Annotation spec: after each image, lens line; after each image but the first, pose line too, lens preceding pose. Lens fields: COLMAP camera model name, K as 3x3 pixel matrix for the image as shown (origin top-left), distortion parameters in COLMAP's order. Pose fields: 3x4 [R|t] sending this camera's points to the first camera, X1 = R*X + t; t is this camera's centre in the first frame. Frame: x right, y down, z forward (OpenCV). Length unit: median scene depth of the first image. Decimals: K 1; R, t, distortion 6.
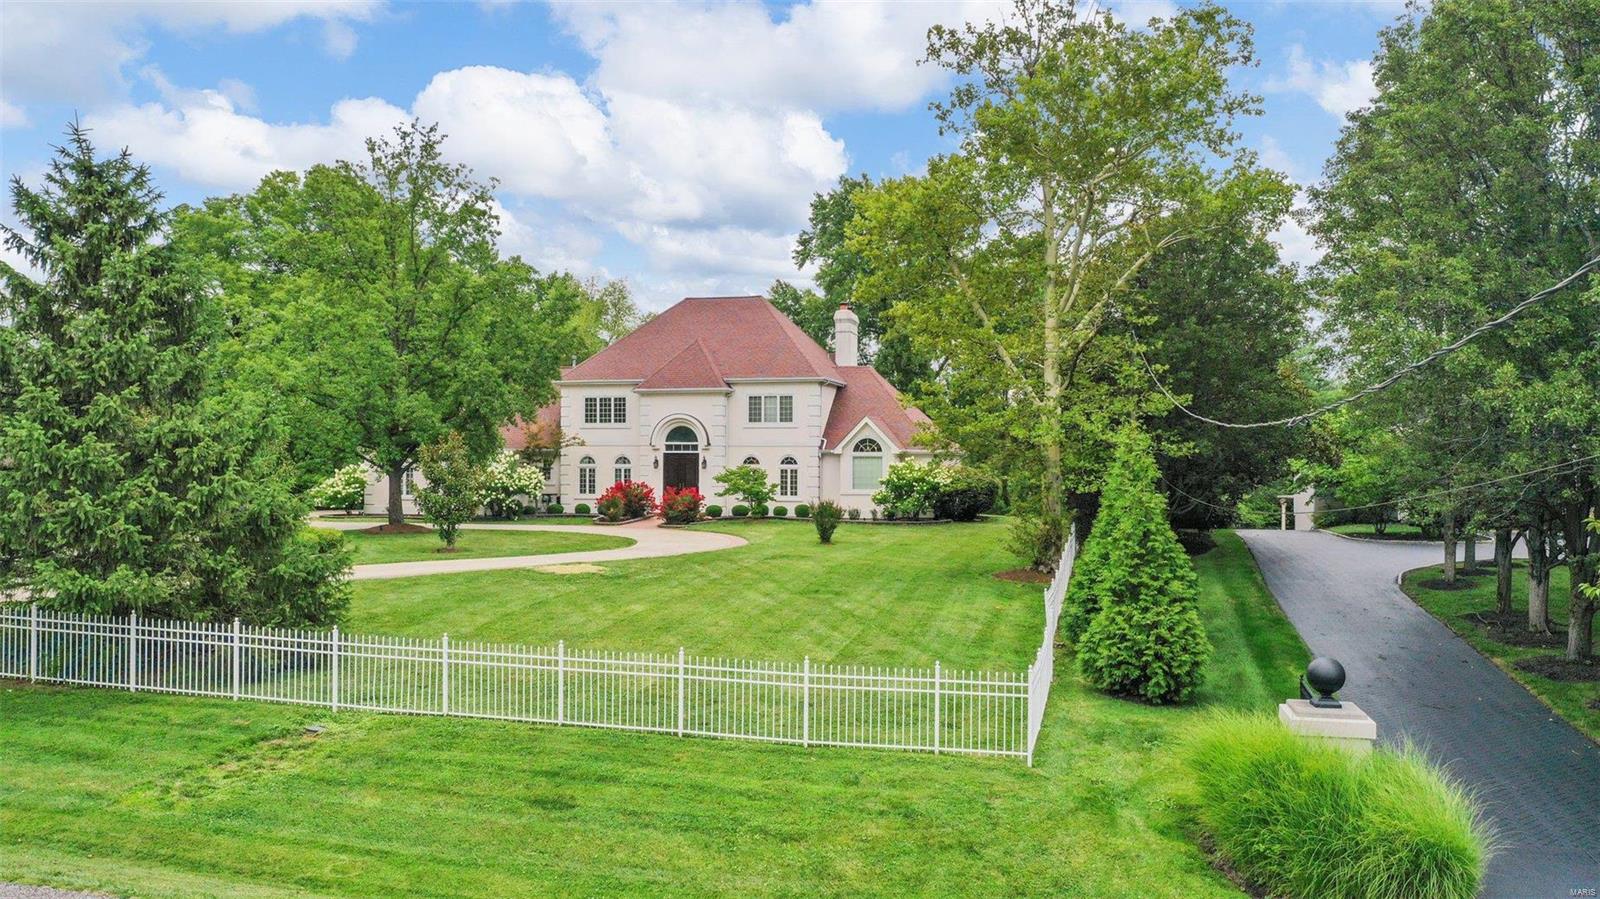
lens RADIAL K [[1265.1, 0, 800.0], [0, 1265.1, 449.5], [0, 0, 1]] dist [0.004901, -0.000139]
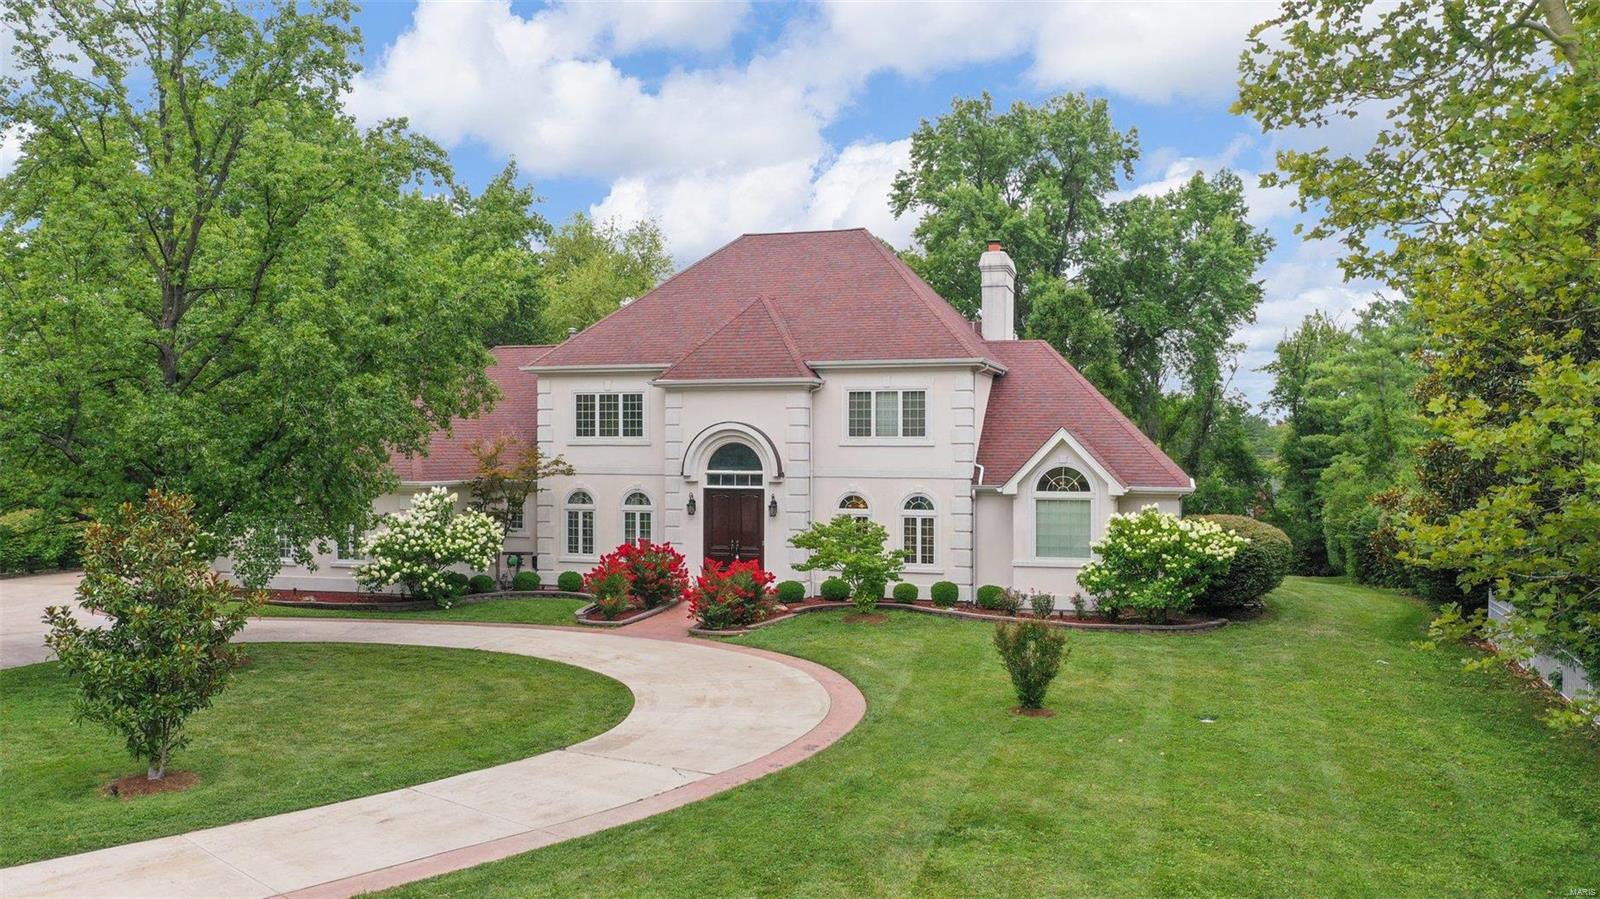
lens RADIAL K [[1265.1, 0, 800.0], [0, 1265.1, 449.5], [0, 0, 1]] dist [0.004901, -0.000139]
pose [[0.998567, -0.000434, -0.053508, -0.032058], [0.001066, 0.999930, 0.011793, -0.022590], [0.053499, -0.011834, 0.998498, 0.418798]]
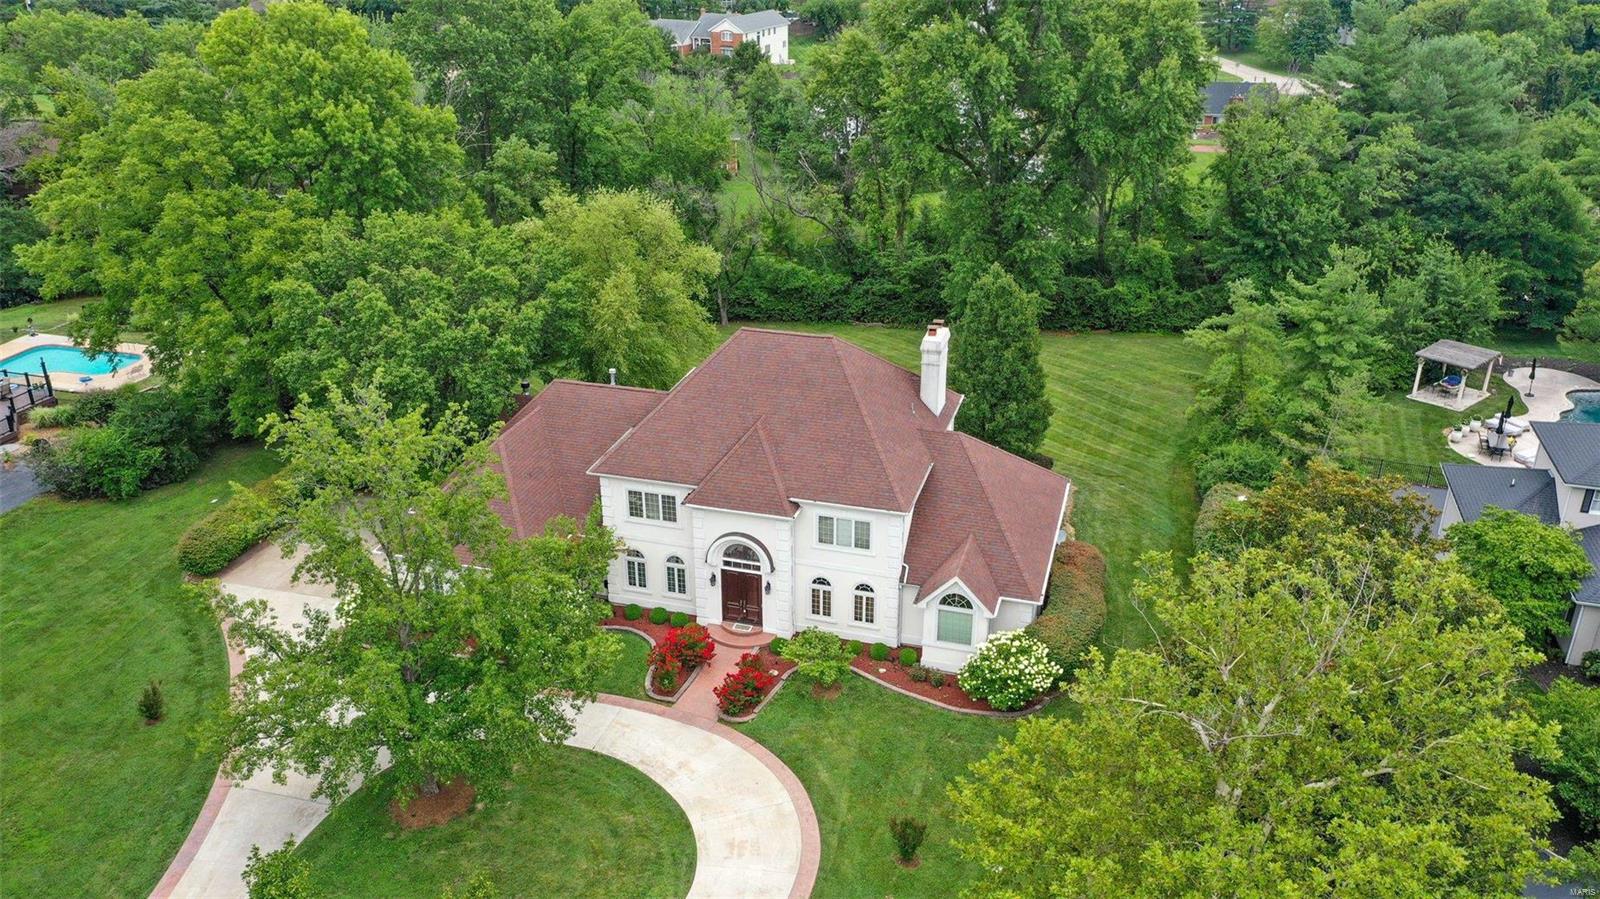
lens RADIAL K [[1265.1, 0, 800.0], [0, 1265.1, 449.5], [0, 0, 1]] dist [0.004901, -0.000139]
pose [[0.998971, 0.014730, -0.042883, -0.017166], [0.005062, 0.903617, 0.428311, -0.452054], [0.045059, -0.428087, 0.902613, 0.250140]]
